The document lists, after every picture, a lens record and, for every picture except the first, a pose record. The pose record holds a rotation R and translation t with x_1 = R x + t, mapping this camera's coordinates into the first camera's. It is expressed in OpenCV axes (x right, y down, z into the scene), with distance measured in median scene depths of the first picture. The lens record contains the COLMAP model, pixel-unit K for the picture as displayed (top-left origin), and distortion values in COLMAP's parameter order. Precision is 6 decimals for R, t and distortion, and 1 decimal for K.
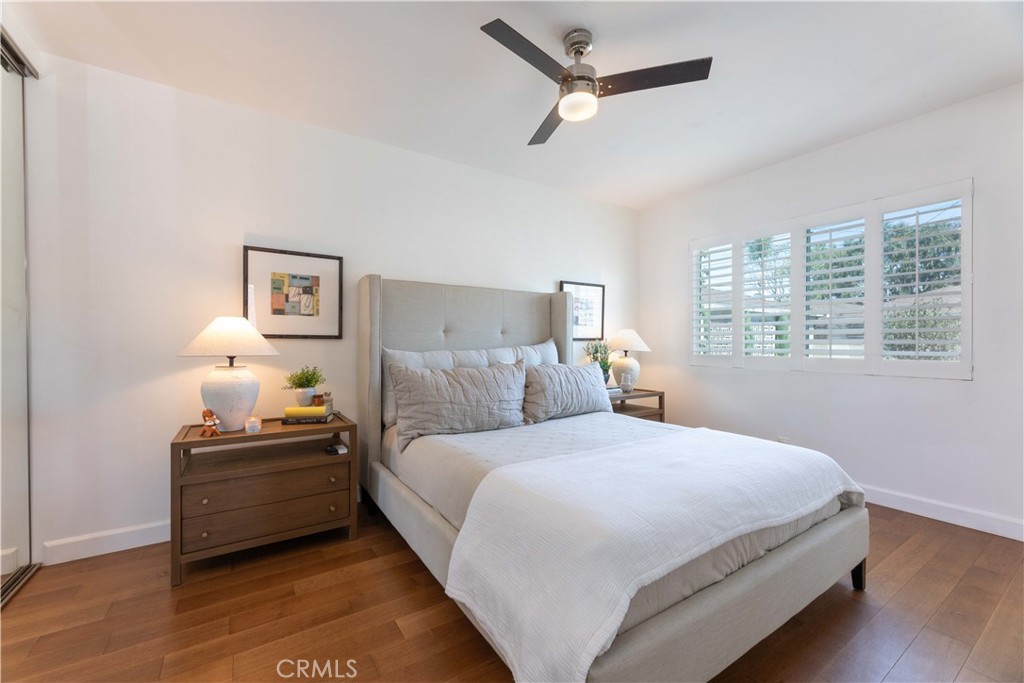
lens RADIAL K [[411.2, 0, 485.1], [0, 411.2, 351.1], [0, 0, 1]] dist [0.002628, 0.000009]
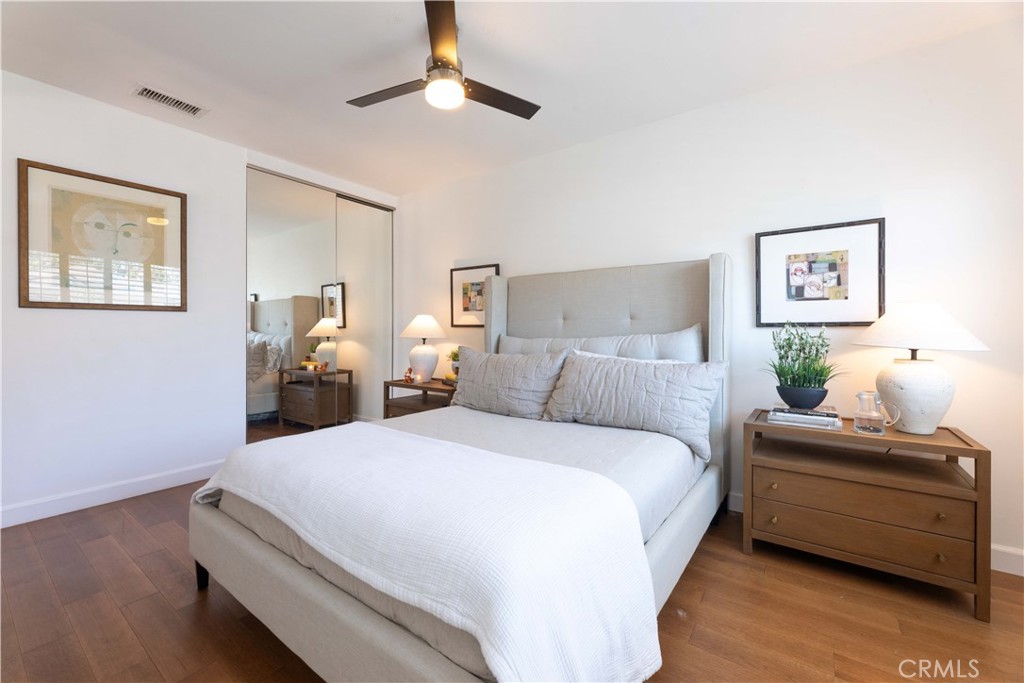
lens RADIAL K [[411.2, 0, 509.6], [0, 411.2, 337.3], [0, 0, 1]] dist [0.002628, 0.000009]
pose [[0.373341, 0.015422, -0.927566, 0.909019], [-0.019250, 0.999775, 0.008875, -0.011055], [0.927494, 0.014542, 0.373554, 0.583171]]
